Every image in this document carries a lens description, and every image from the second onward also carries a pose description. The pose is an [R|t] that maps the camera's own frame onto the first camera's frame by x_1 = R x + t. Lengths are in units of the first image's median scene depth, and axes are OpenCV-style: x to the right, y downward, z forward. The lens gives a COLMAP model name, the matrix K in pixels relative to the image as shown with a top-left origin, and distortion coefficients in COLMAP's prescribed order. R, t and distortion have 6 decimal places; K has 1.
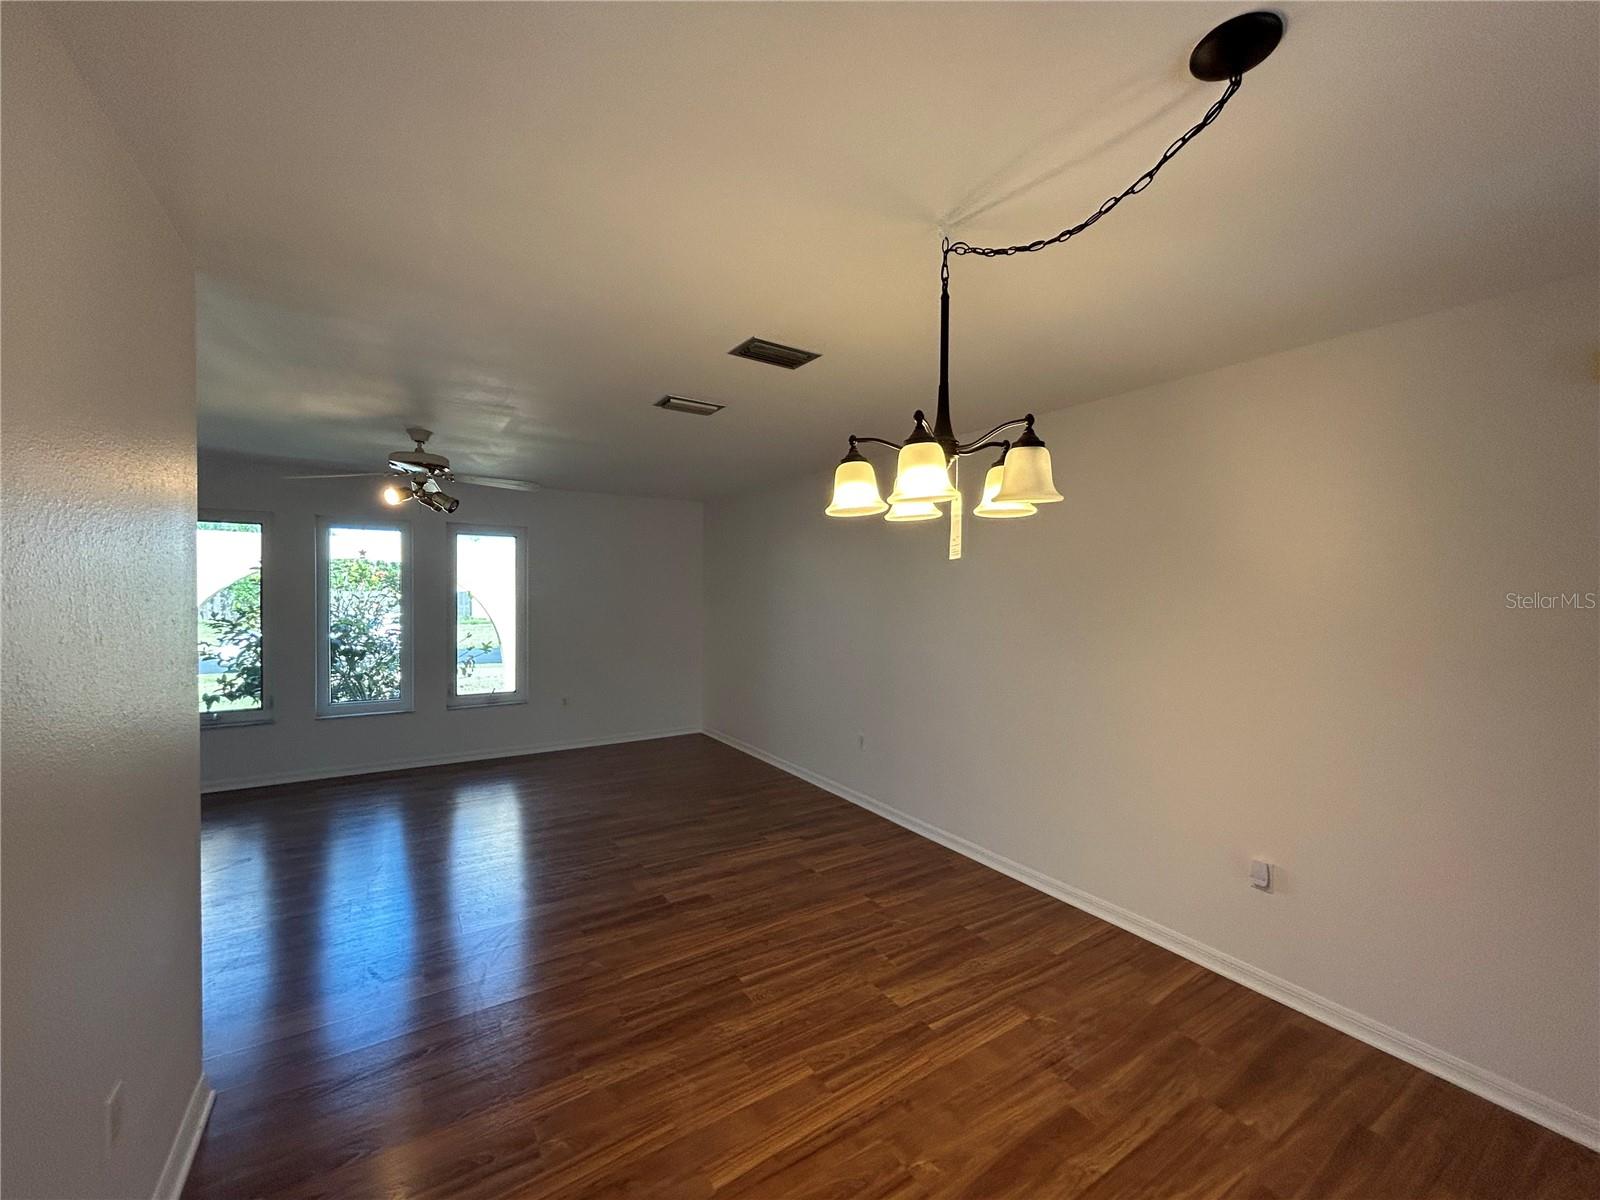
lens RADIAL K [[648.8, 0, 801.5], [0, 648.8, 600.9], [0, 0, 1]] dist [-0.000057, 0.000387]
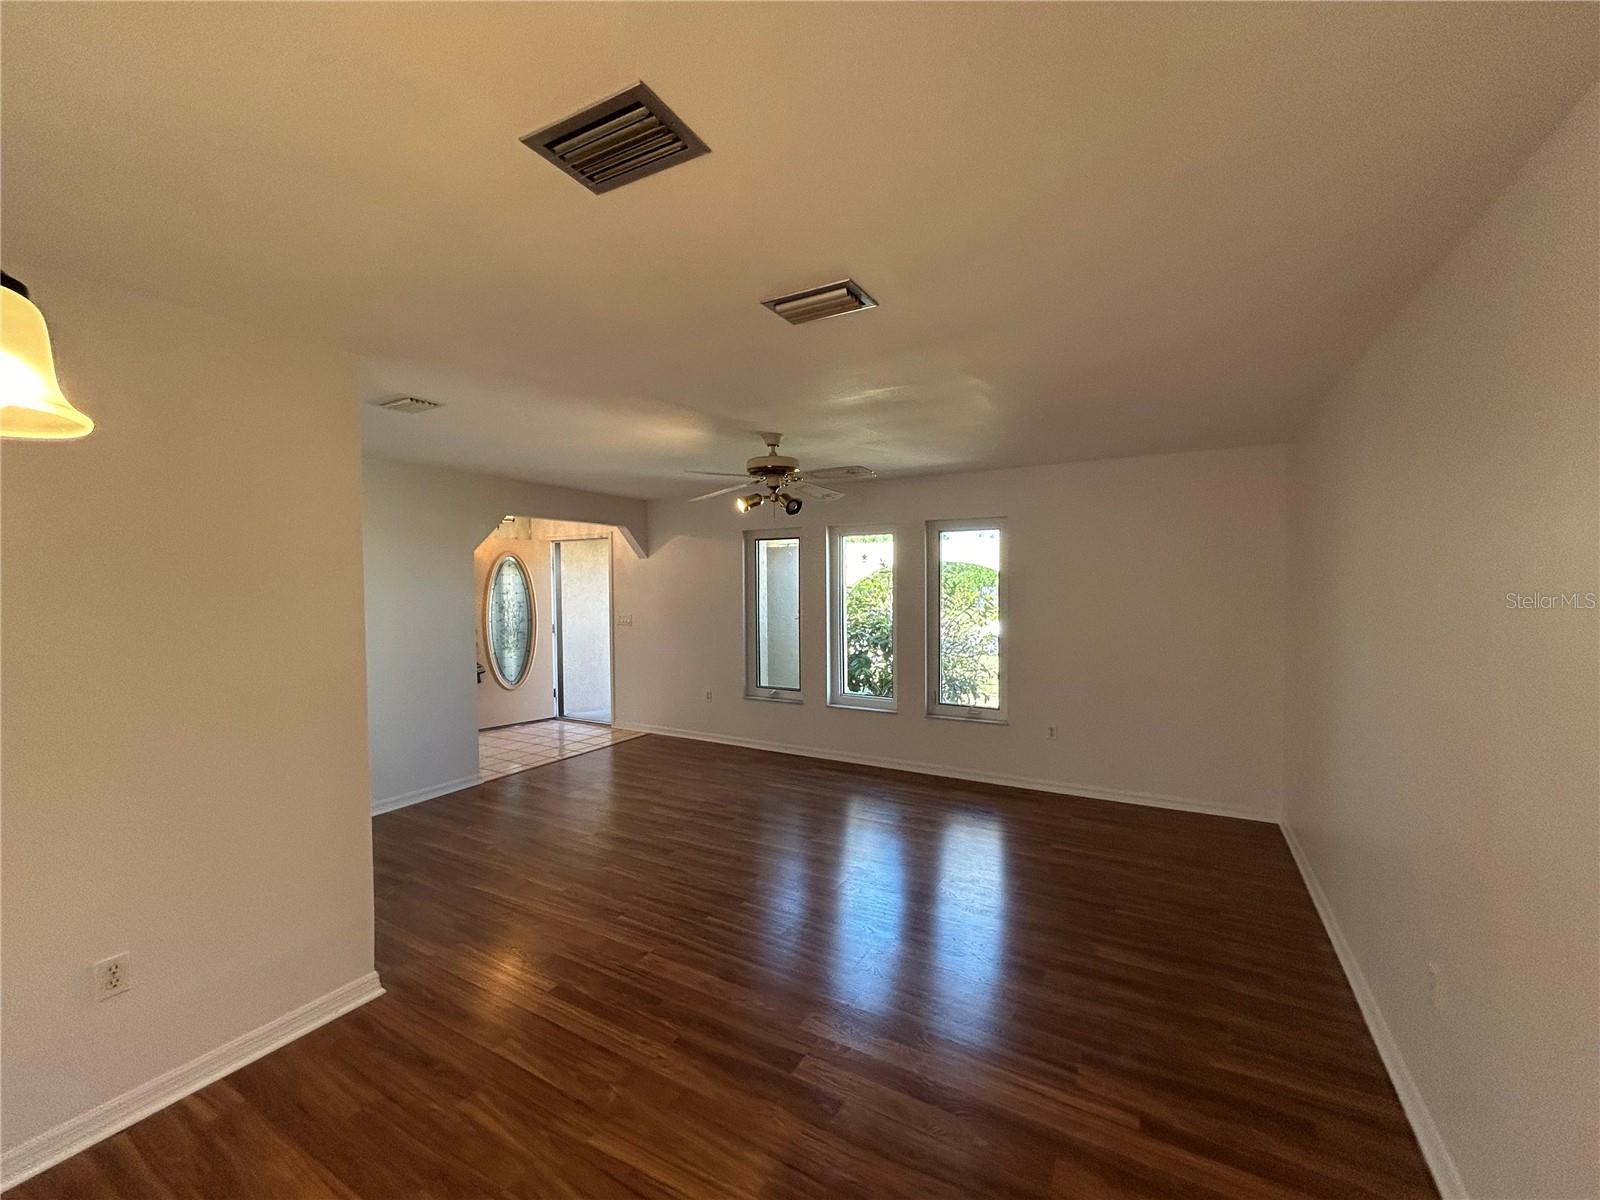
lens RADIAL K [[648.8, 0, 801.5], [0, 648.8, 600.9], [0, 0, 1]] dist [-0.000057, 0.000387]
pose [[0.460526, 0.010324, -0.887586, 0.307937], [-0.003888, 0.999946, 0.009613, -0.017524], [0.887638, -0.000976, 0.460542, 0.574170]]
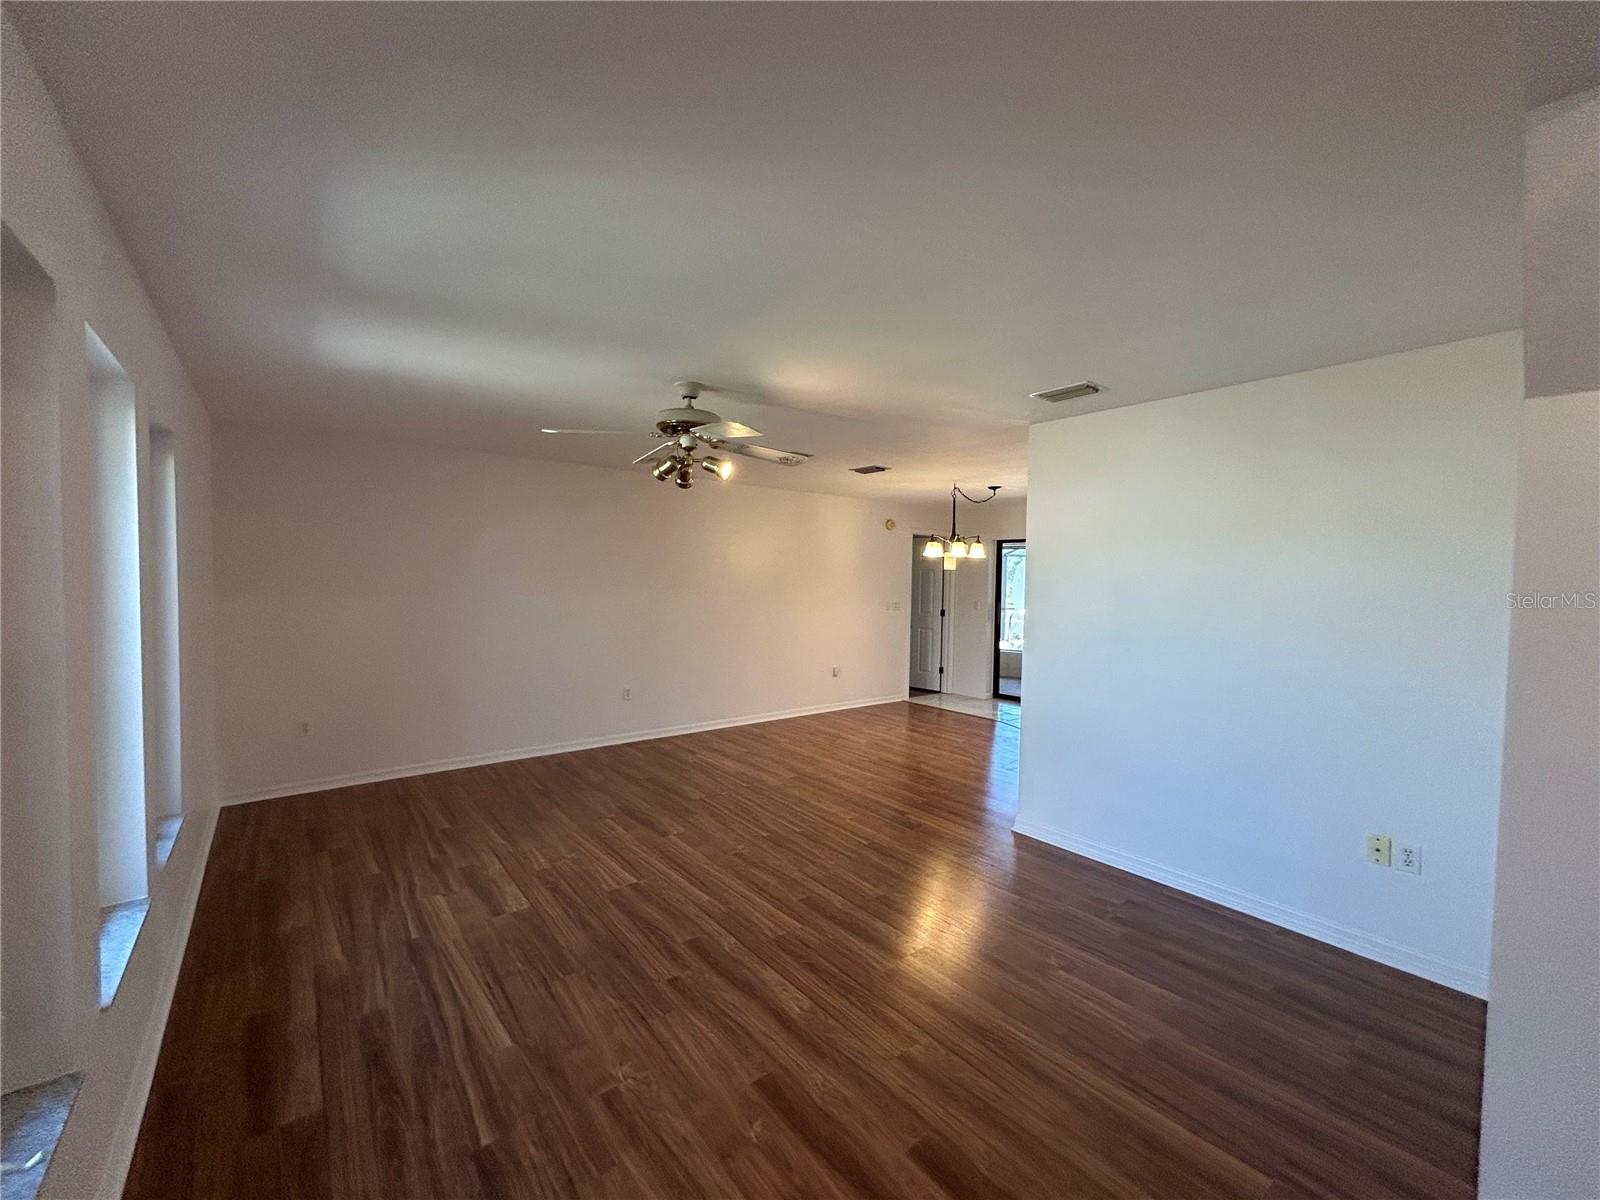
lens RADIAL K [[648.8, 0, 801.5], [0, 648.8, 600.9], [0, 0, 1]] dist [-0.000057, 0.000387]
pose [[-0.103107, -0.047805, 0.993521, -1.412142], [0.000269, 0.998843, 0.048089, -0.026758], [-0.994670, 0.005225, -0.102975, 0.932617]]
